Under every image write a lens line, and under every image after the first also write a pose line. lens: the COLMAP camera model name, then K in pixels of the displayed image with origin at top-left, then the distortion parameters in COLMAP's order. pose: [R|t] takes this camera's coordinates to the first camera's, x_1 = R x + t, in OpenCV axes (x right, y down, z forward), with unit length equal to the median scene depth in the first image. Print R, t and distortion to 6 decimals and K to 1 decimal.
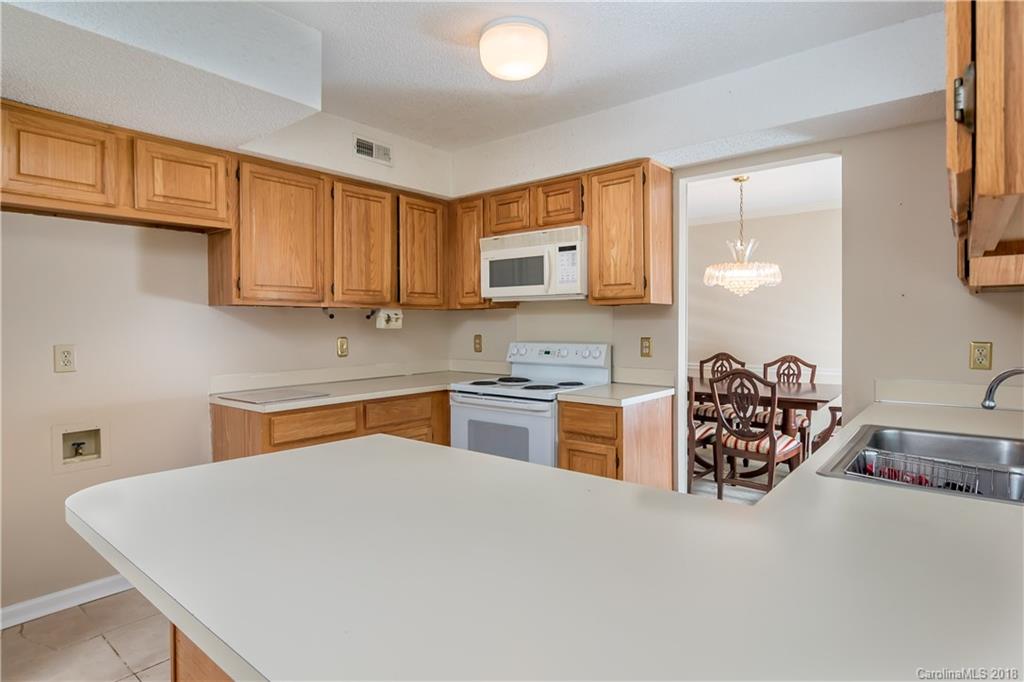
lens RADIAL K [[550.2, 0, 507.9], [0, 550.2, 341.0], [0, 0, 1]] dist [0.000652, 0.000273]
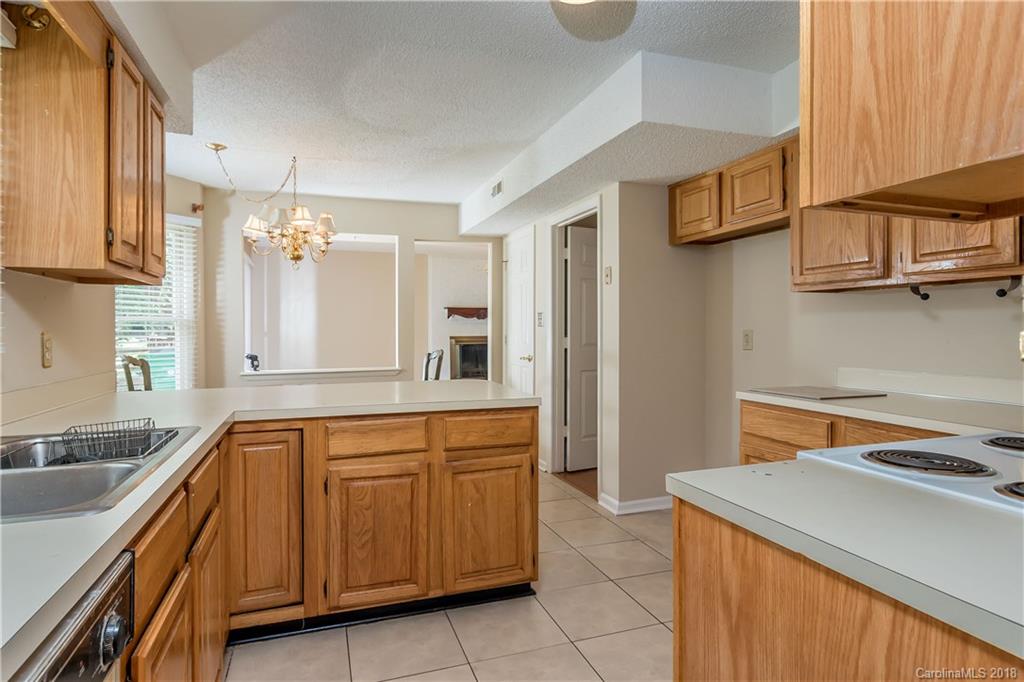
lens RADIAL K [[550.2, 0, 507.9], [0, 550.2, 341.0], [0, 0, 1]] dist [0.000652, 0.000273]
pose [[-0.522774, 0.030620, -0.851921, 0.508746], [-0.018481, 0.998713, 0.047236, -0.013411], [0.852271, 0.040438, -0.521535, 0.907514]]
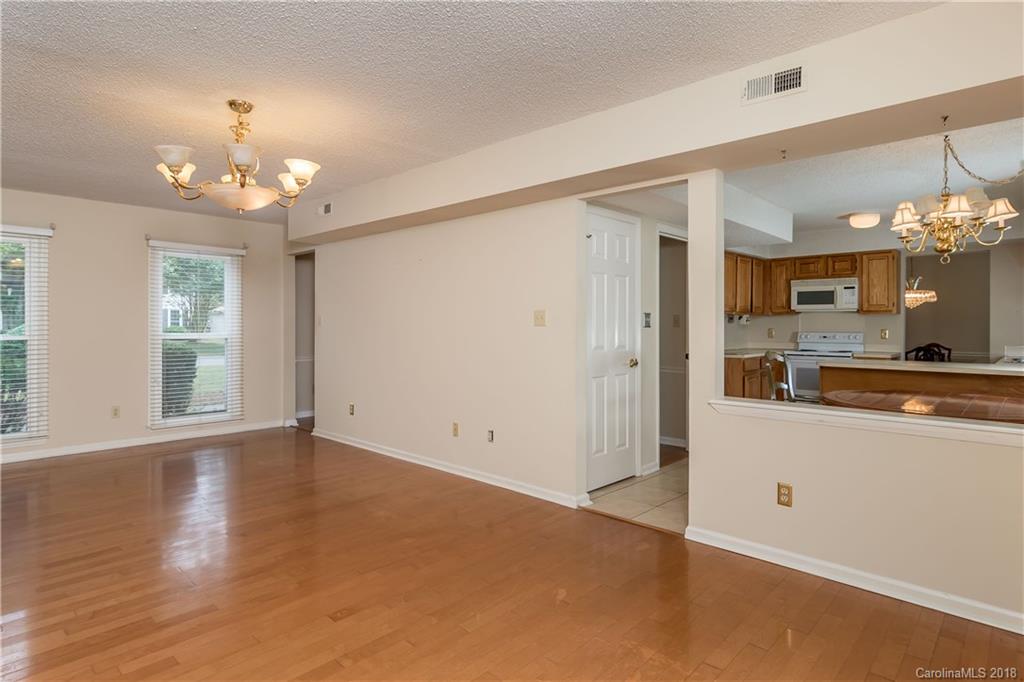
lens RADIAL K [[552.0, 0, 510.5], [0, 552.0, 326.7], [0, 0, 1]] dist [0.002473, 0.000576]
pose [[0.997357, 0.008638, -0.072144, -1.048512], [-0.010390, 0.999659, -0.023954, 0.049642], [0.071913, 0.024640, 0.997107, -1.241244]]
